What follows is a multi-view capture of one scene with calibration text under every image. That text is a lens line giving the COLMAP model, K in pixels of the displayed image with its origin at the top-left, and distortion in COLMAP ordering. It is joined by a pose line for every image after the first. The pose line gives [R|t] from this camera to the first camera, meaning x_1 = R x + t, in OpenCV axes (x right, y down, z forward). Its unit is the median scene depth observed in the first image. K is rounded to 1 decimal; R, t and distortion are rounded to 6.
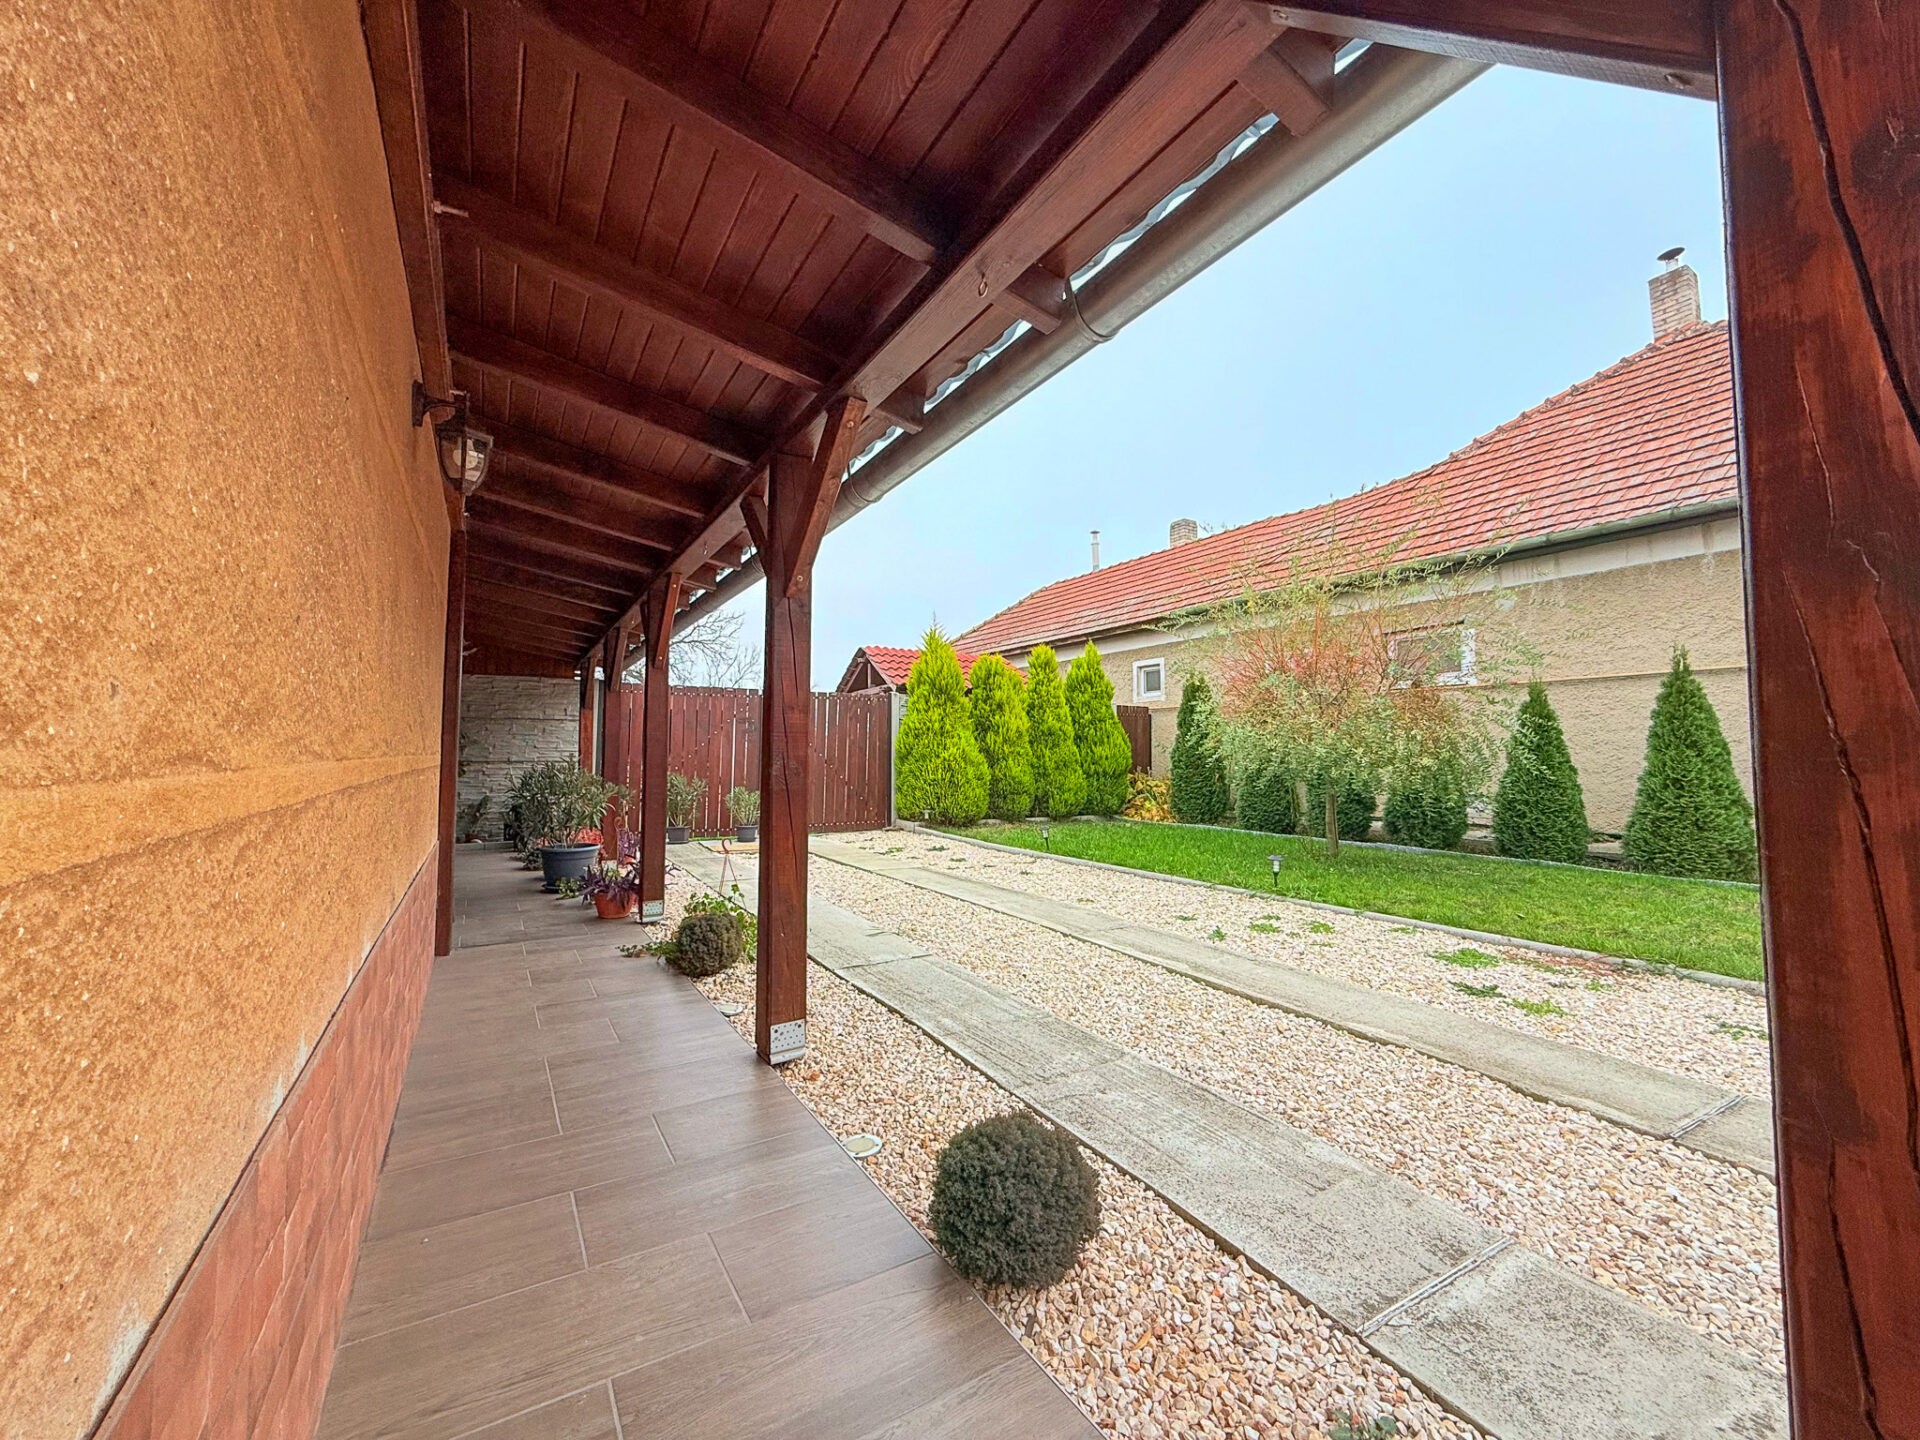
lens RADIAL K [[762.5, 0, 960.8], [0, 762.5, 729.3], [0, 0, 1]] dist [0.000326, -0.000221]
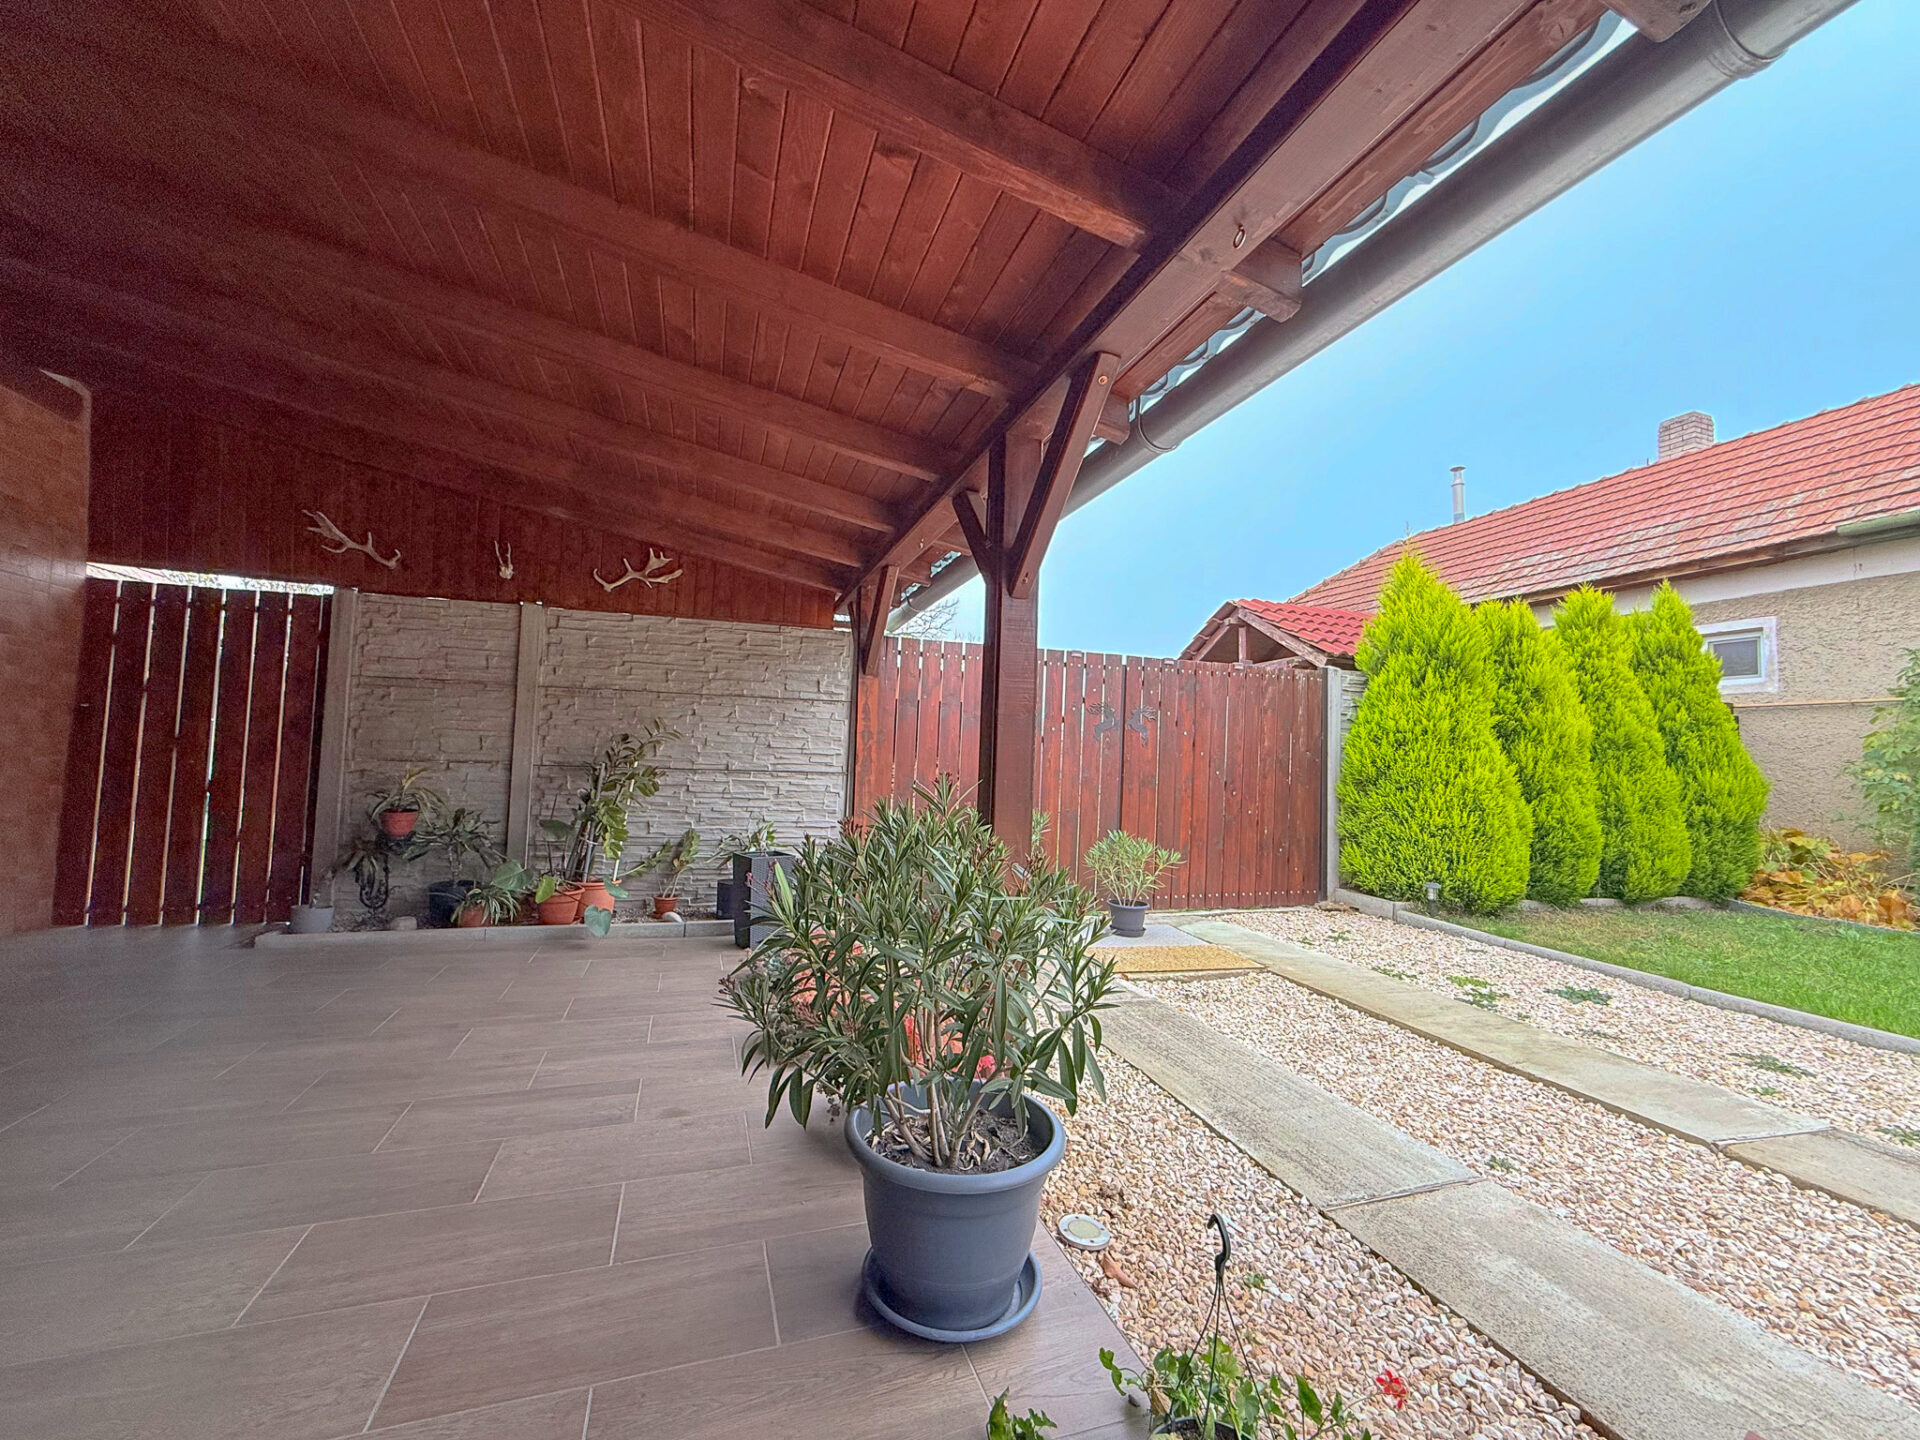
lens RADIAL K [[762.5, 0, 958.6], [0, 762.5, 723.7], [0, 0, 1]] dist [0.000326, -0.000221]
pose [[0.971527, 0.018215, -0.236228, -0.214557], [-0.022546, 0.999623, -0.015645, 0.009356], [0.235854, 0.020525, 0.971572, 0.358550]]
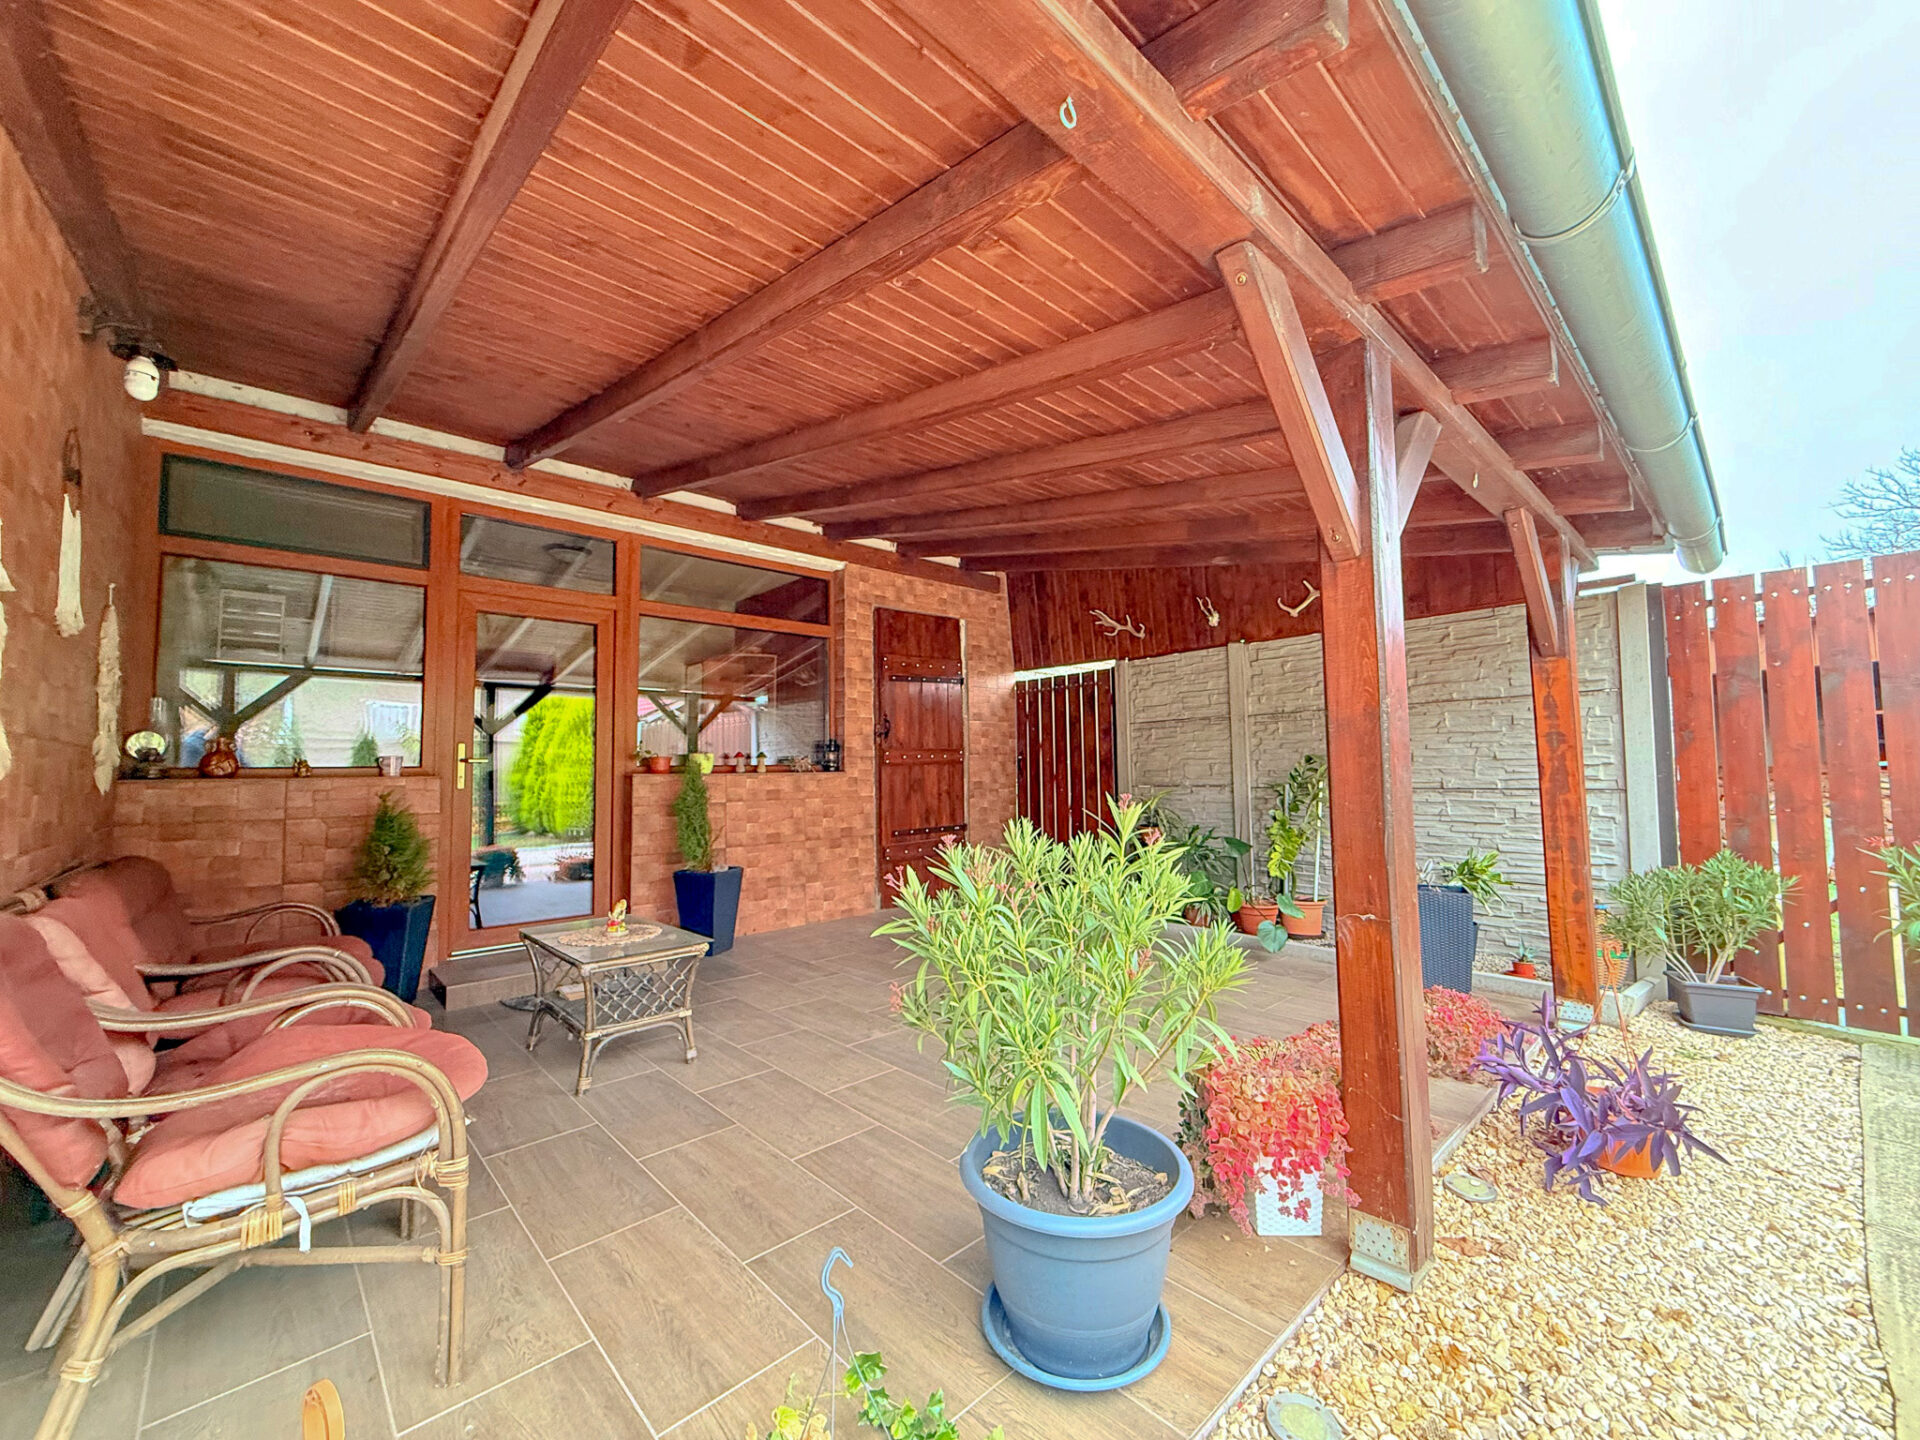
lens RADIAL K [[762.5, 0, 942.7], [0, 762.5, 718.0], [0, 0, 1]] dist [0.000326, -0.000221]
pose [[0.167932, -0.073395, -0.983063, -0.119699], [0.050528, 0.996555, -0.065771, 0.009758], [0.984503, -0.038628, 0.171062, 0.444749]]
